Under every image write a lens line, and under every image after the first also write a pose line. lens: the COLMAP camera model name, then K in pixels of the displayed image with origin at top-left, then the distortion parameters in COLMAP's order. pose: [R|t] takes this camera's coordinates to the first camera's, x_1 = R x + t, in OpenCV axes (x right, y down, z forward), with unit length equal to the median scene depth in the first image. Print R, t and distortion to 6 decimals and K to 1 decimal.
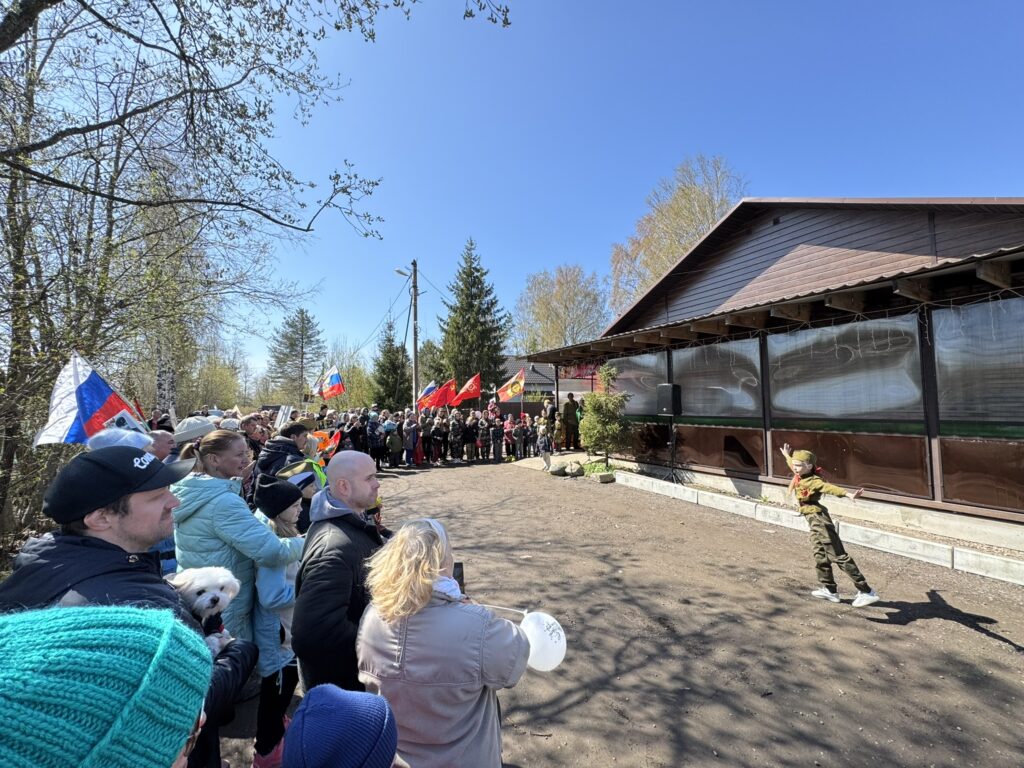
lens RADIAL K [[411.9, 0, 512.0], [0, 411.9, 384.0], [0, 0, 1]] dist [0.000084, 0.000132]
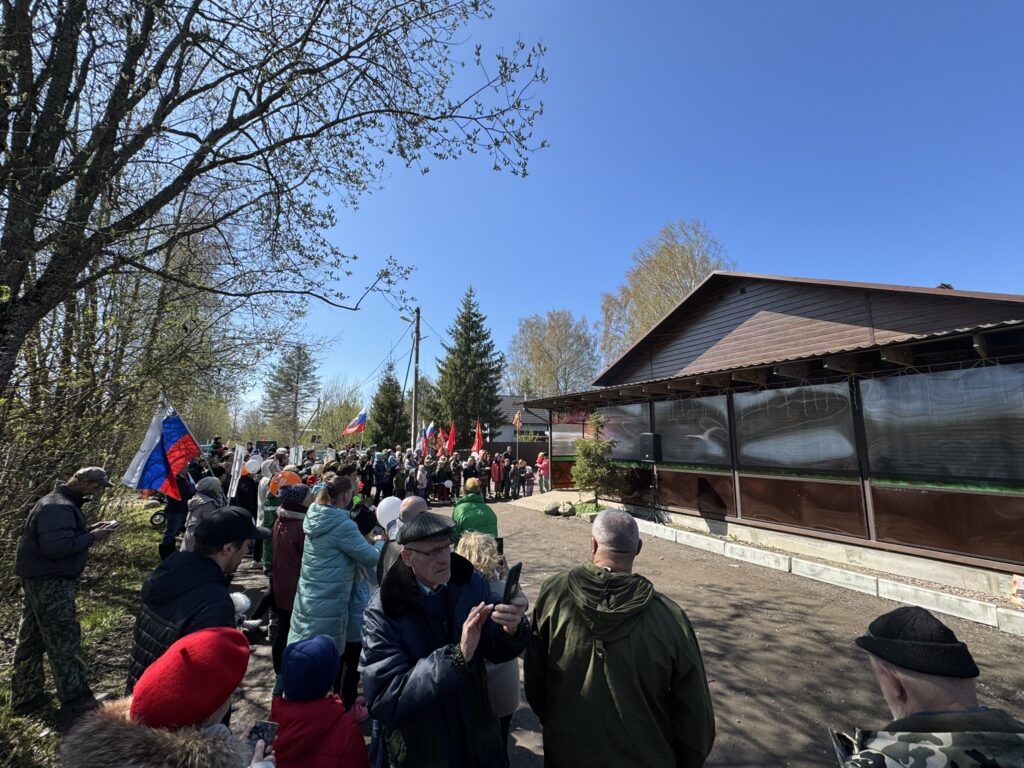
lens RADIAL K [[409.9, 0, 516.7], [0, 409.9, 384.0], [0, 0, 1]] dist [0.003211, 0.000125]
pose [[0.999316, 0.021731, 0.029905, -0.023193], [-0.018870, 0.995504, -0.092816, -0.022968], [-0.031788, 0.092188, 0.995234, -0.124088]]
